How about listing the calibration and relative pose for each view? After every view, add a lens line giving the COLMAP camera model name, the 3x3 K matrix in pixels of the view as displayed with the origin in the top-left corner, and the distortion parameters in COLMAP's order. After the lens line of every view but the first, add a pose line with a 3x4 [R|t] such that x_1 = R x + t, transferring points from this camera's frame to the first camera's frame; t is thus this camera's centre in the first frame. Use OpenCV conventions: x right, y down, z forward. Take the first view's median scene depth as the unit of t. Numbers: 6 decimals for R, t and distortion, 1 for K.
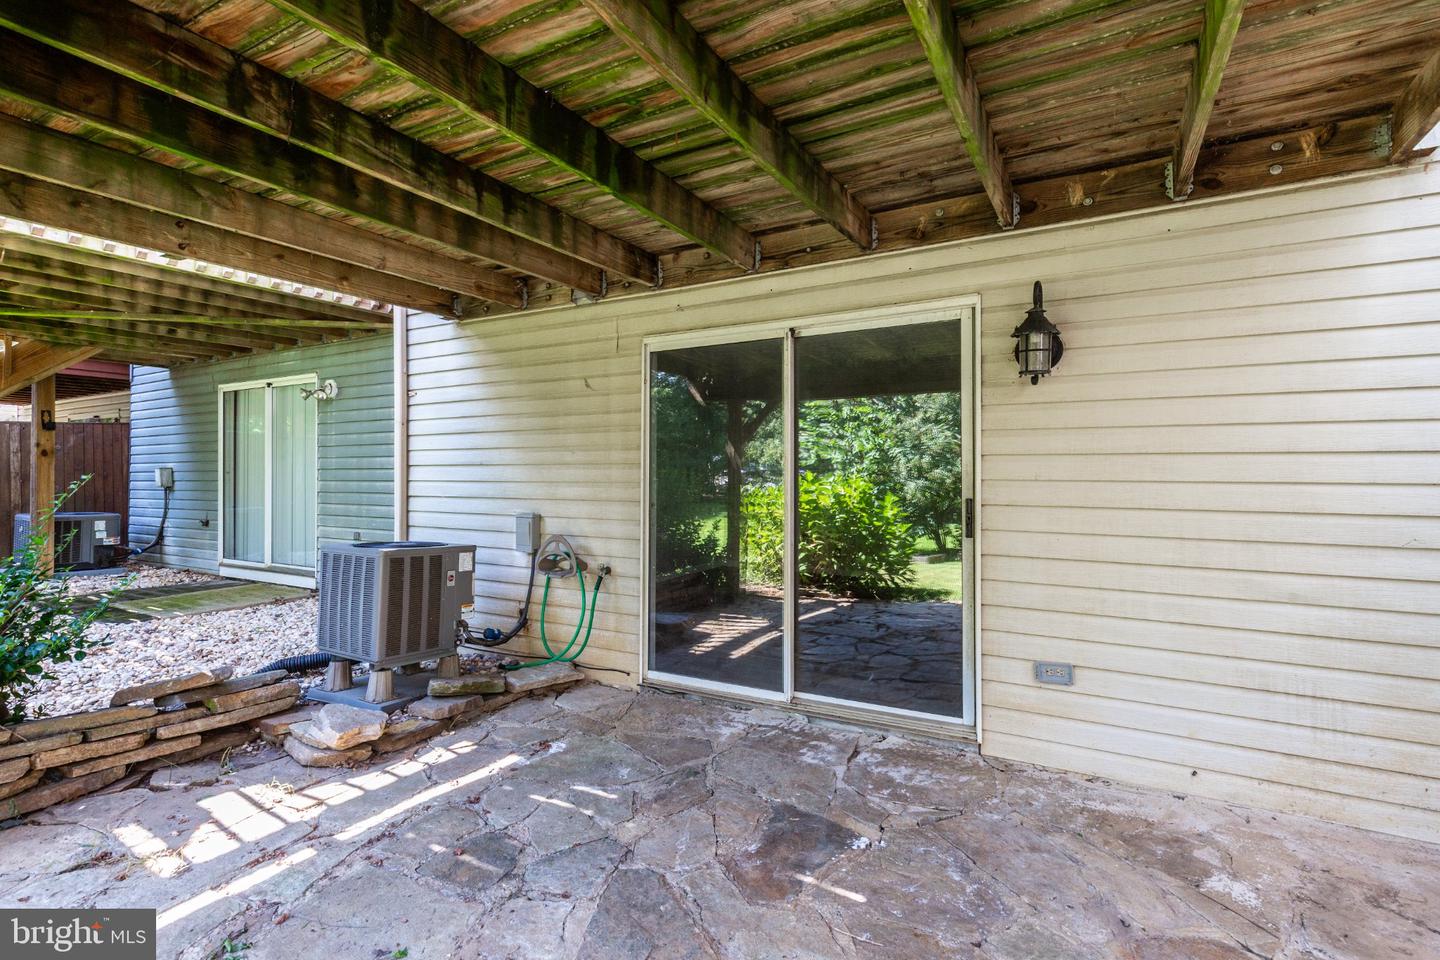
lens RADIAL K [[660.8, 0, 705.8], [0, 660.8, 474.3], [0, 0, 1]] dist [0.010526, -0.000623]
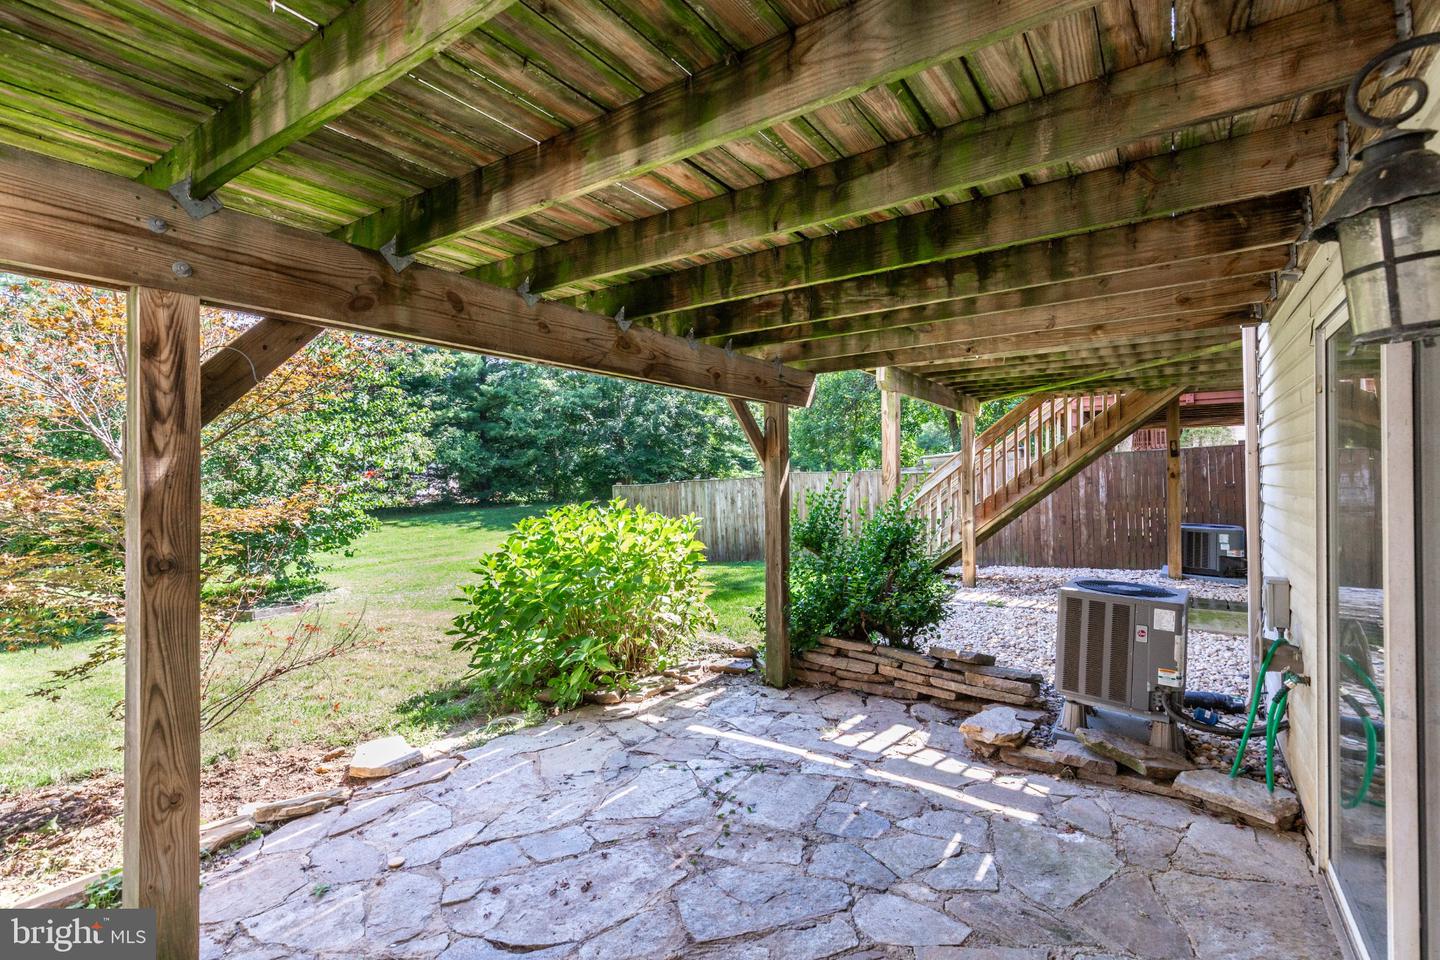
lens RADIAL K [[660.8, 0, 704.5], [0, 660.8, 477.3], [0, 0, 1]] dist [0.010526, -0.000623]
pose [[-0.083760, -0.002831, -0.996482, 0.726113], [0.007588, 0.999965, -0.003478, -0.075399], [0.996457, -0.007852, -0.083736, 0.597548]]
